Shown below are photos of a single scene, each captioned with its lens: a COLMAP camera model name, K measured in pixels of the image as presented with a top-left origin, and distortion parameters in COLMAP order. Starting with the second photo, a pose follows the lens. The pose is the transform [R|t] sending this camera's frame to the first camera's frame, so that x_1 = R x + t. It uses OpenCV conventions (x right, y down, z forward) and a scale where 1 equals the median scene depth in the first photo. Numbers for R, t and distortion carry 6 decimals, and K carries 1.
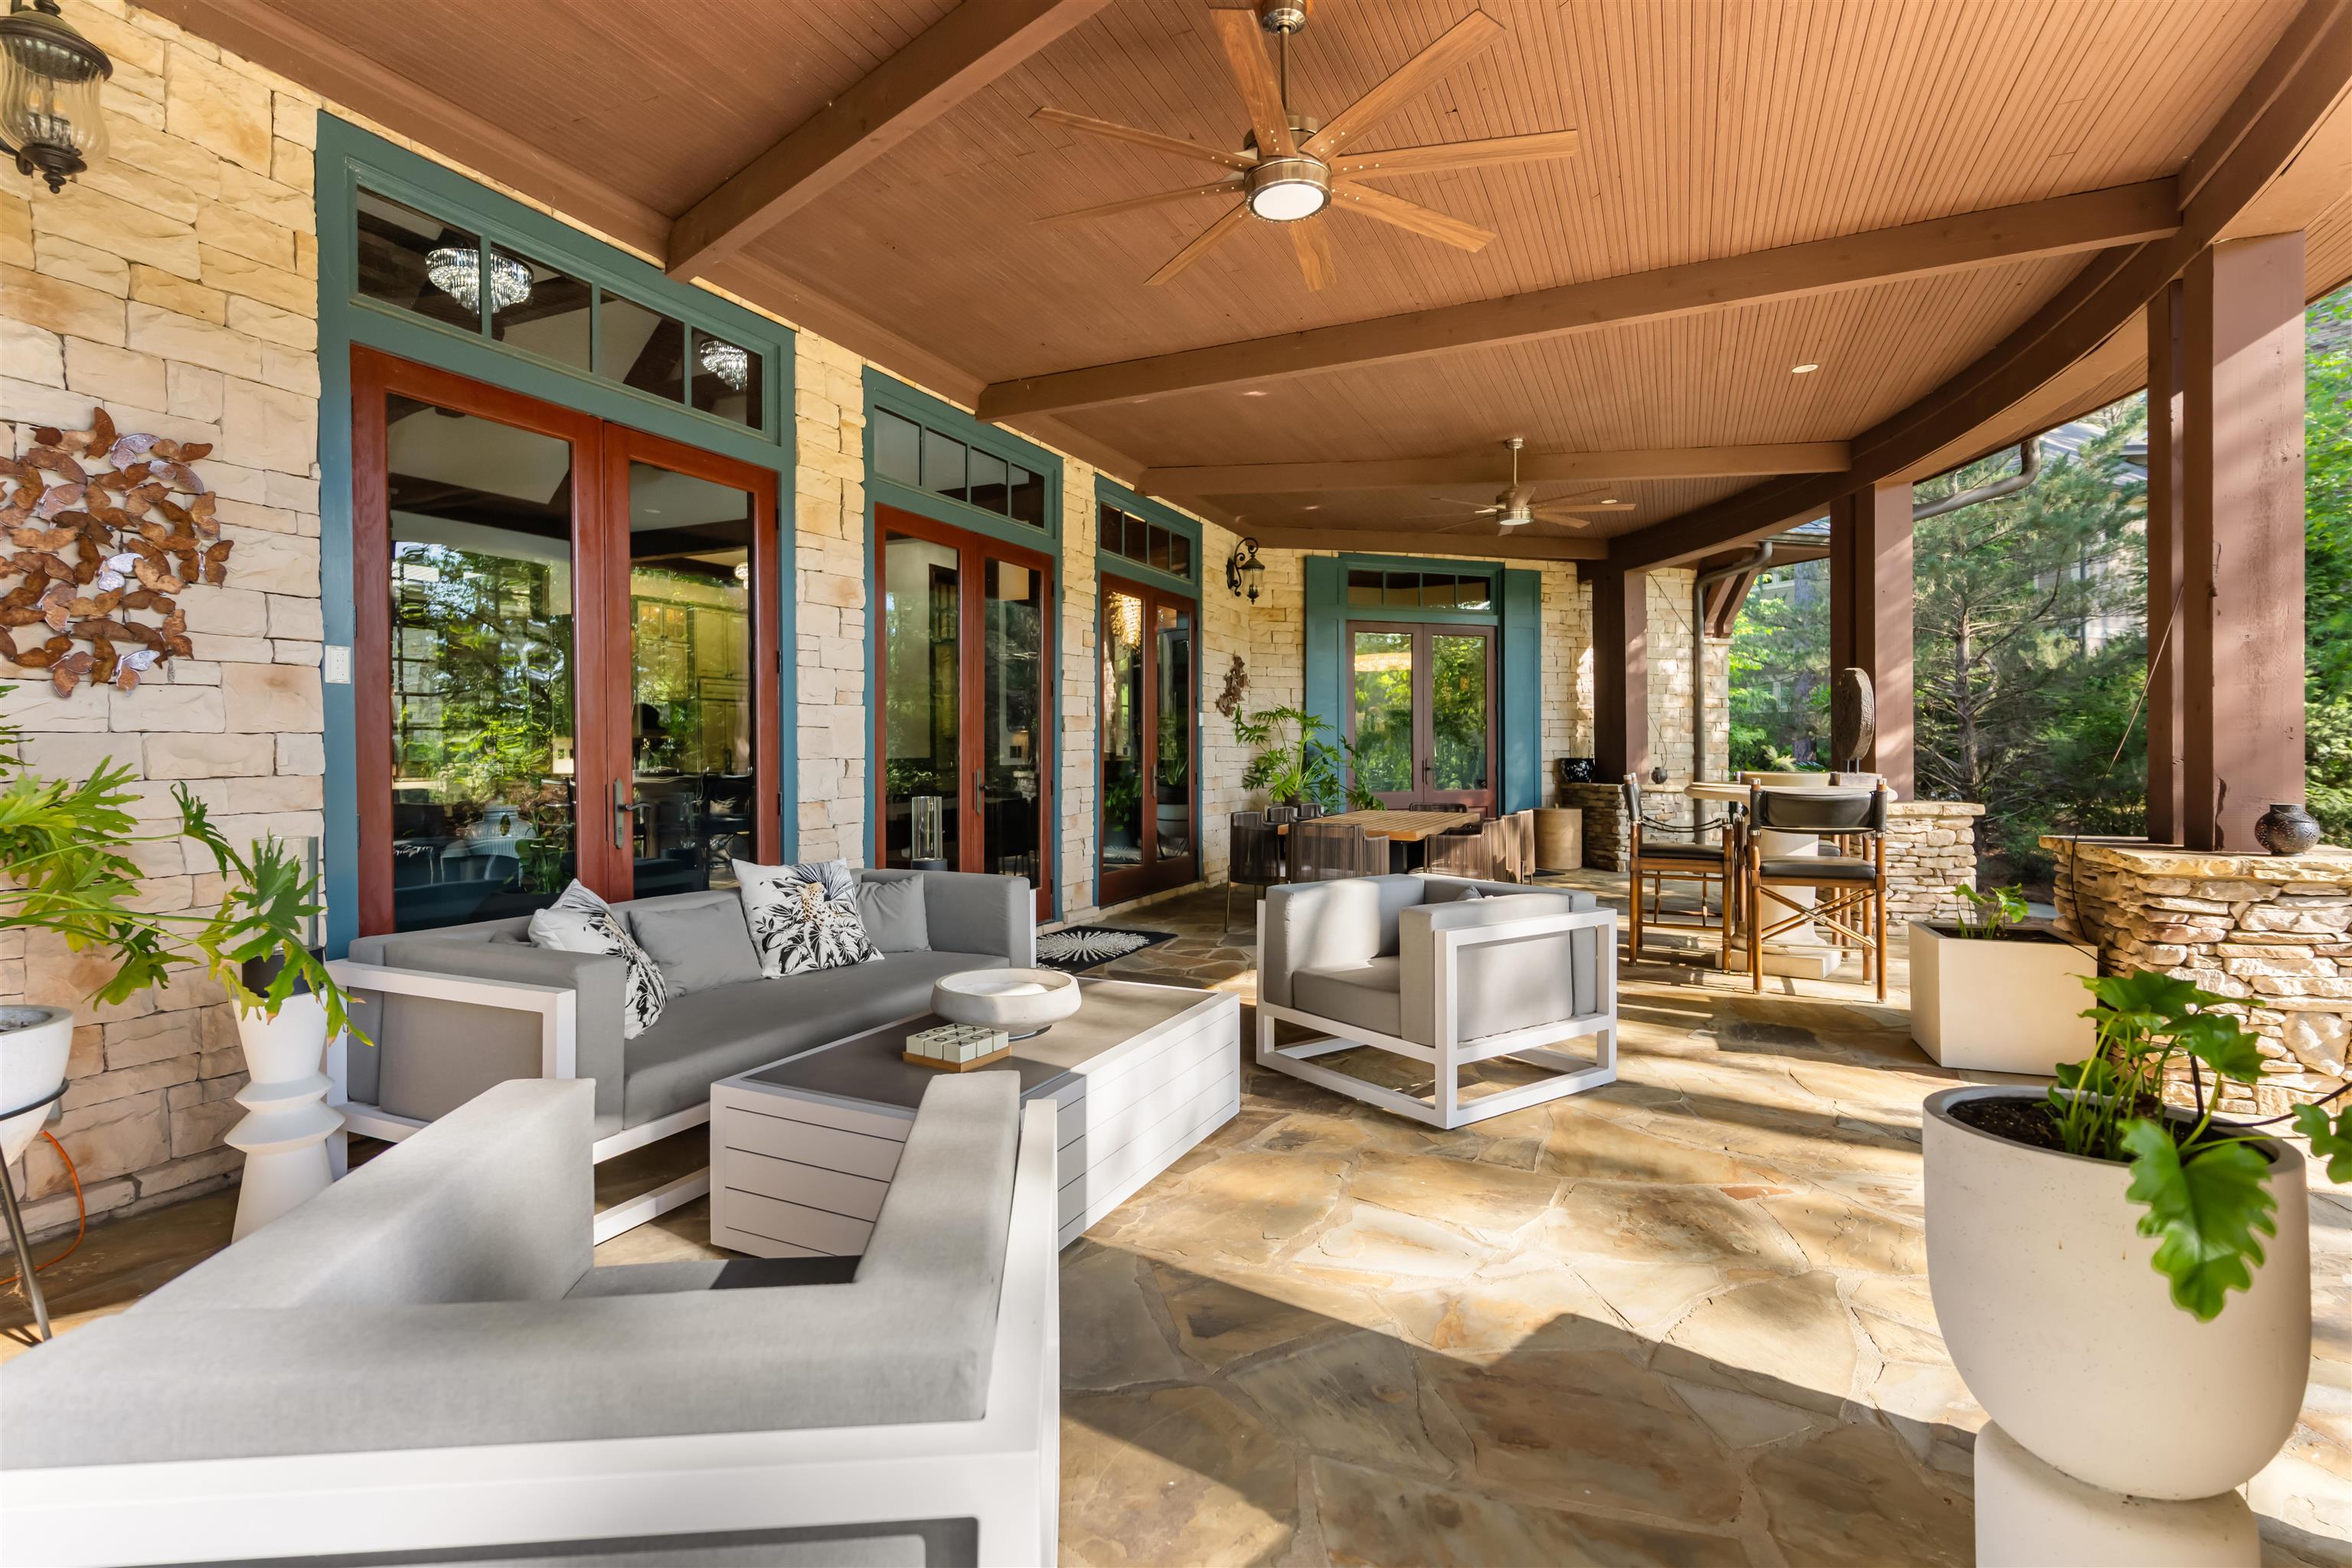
lens RADIAL K [[1104.5, 0, 1181.5], [0, 1104.5, 750.0], [0, 0, 1]] dist [-0.014287, -0.000052]
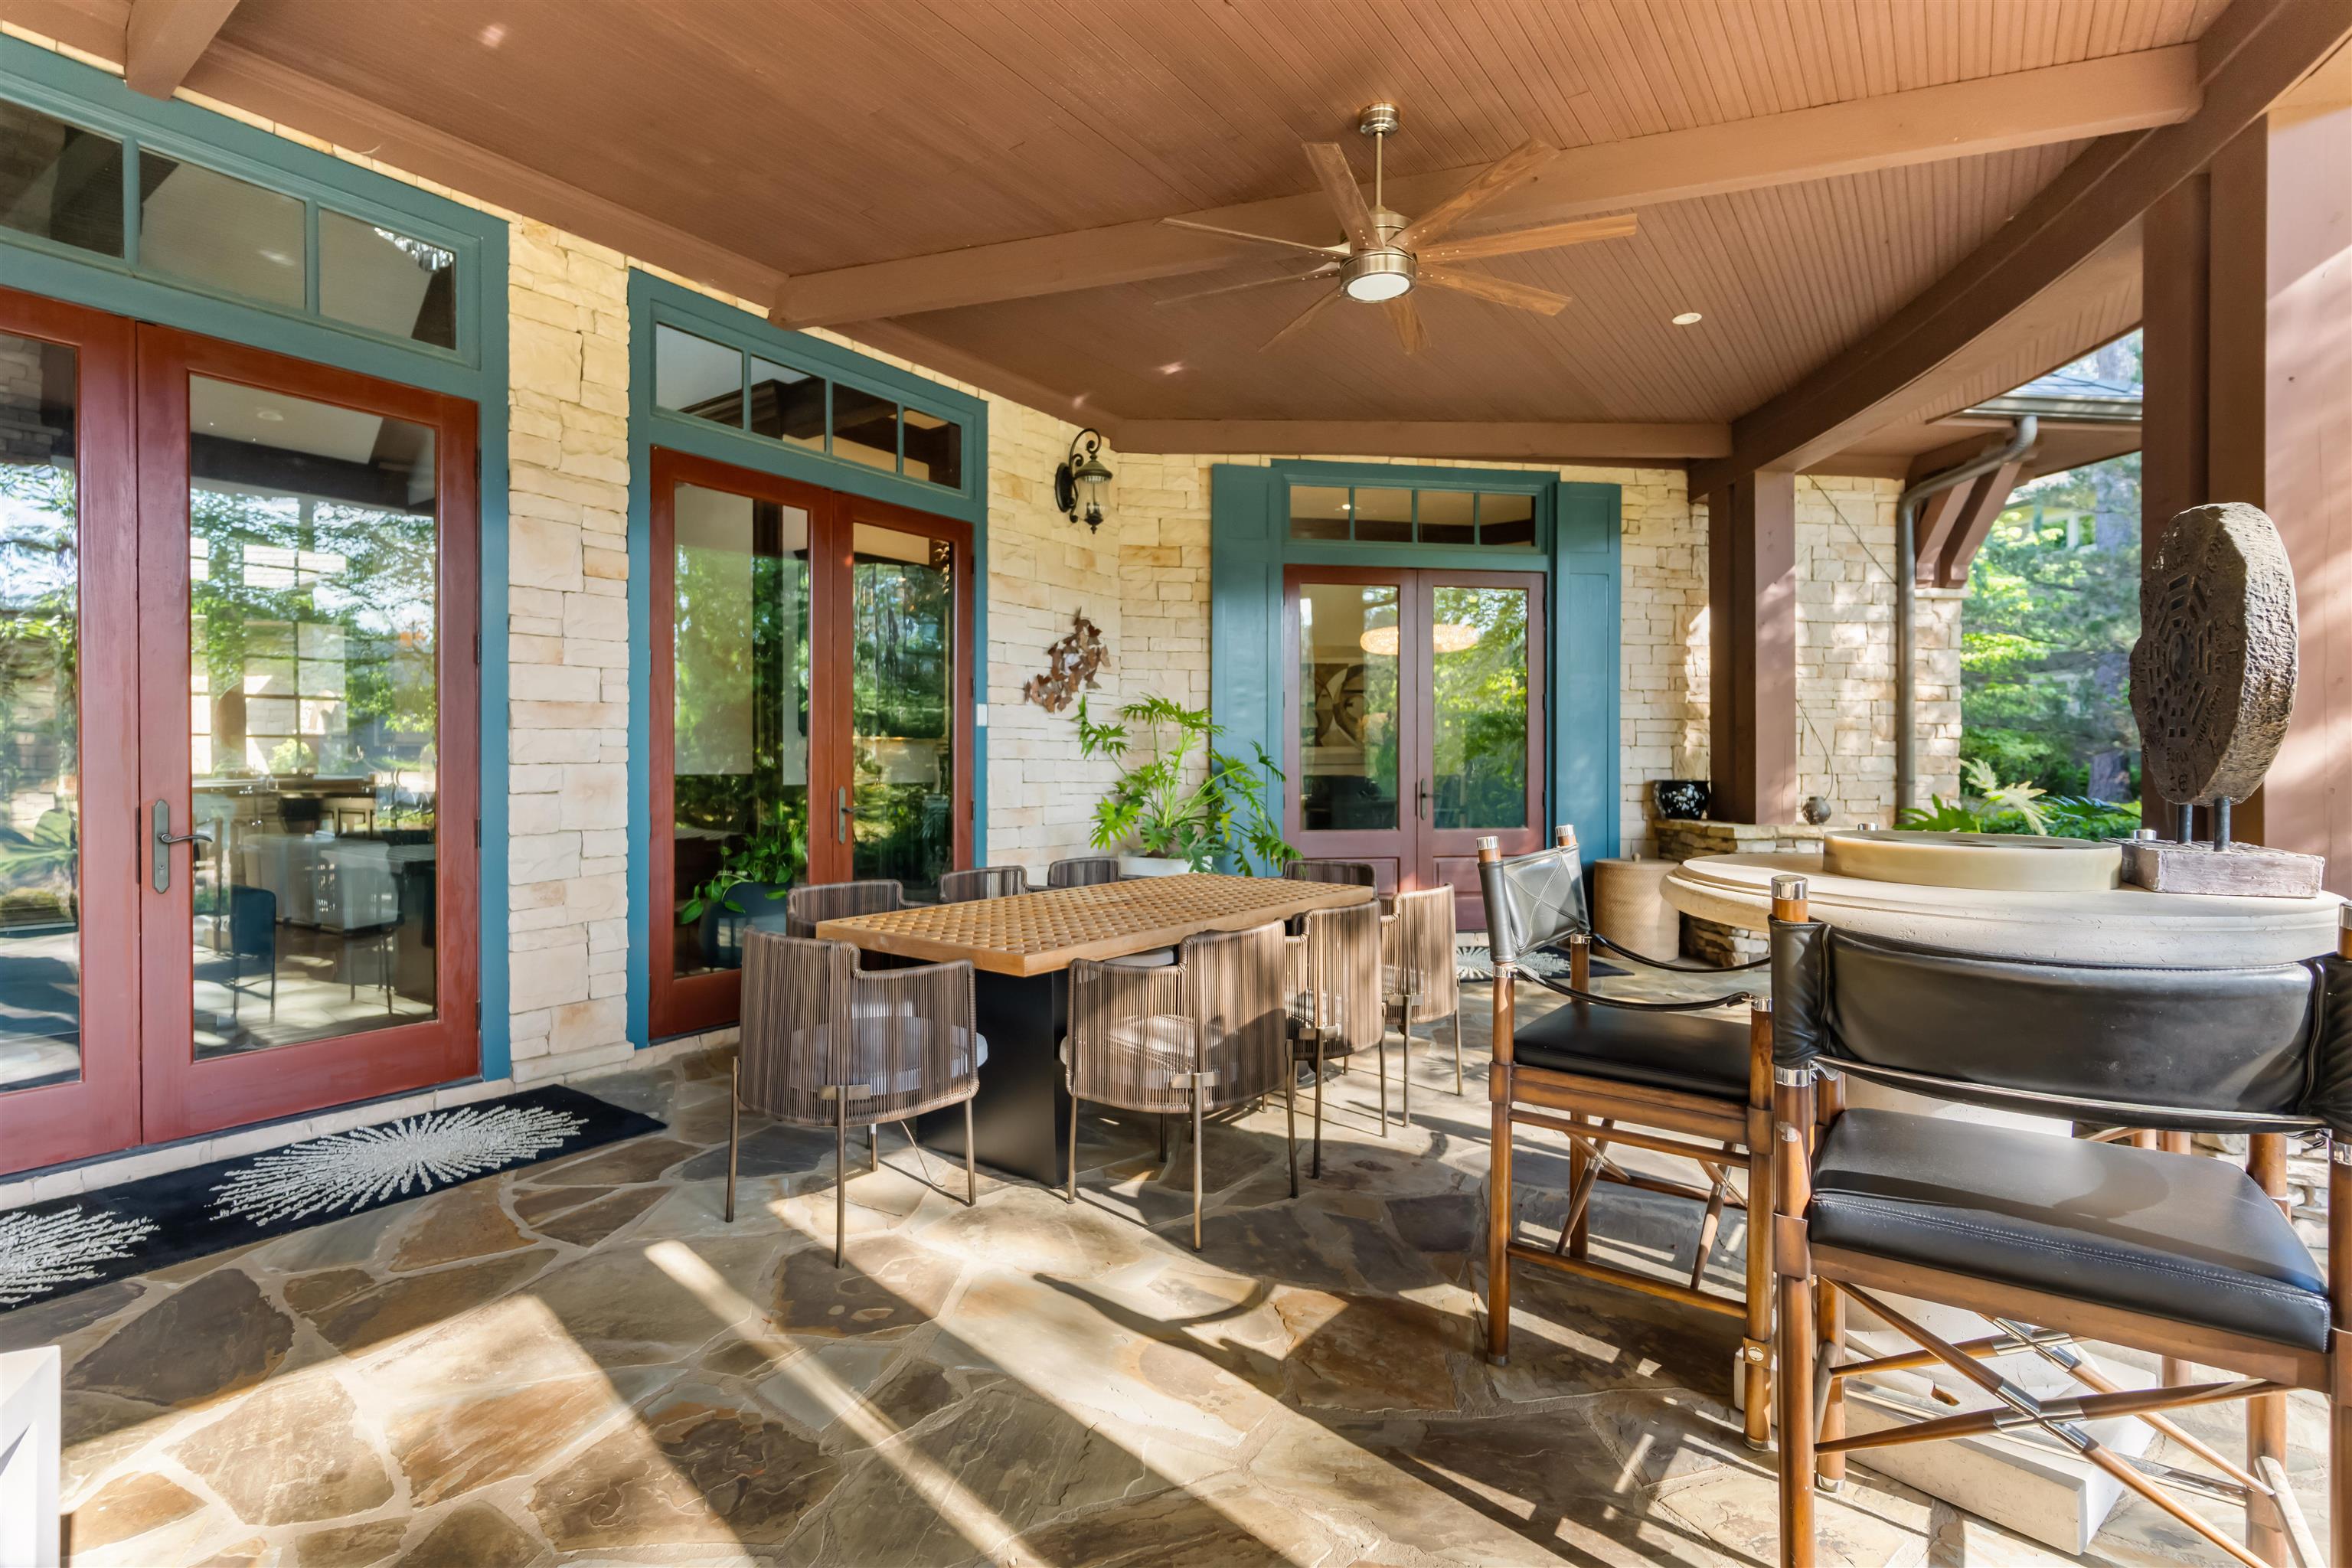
lens RADIAL K [[1116.8, 0, 1172.4], [0, 1116.8, 767.9], [0, 0, 1]] dist [-0.001655, -0.000680]
pose [[0.982085, 0.005075, -0.188372, 0.205169], [-0.004516, 0.999984, 0.003397, -0.000611], [0.188387, -0.002485, 0.982092, 0.340289]]
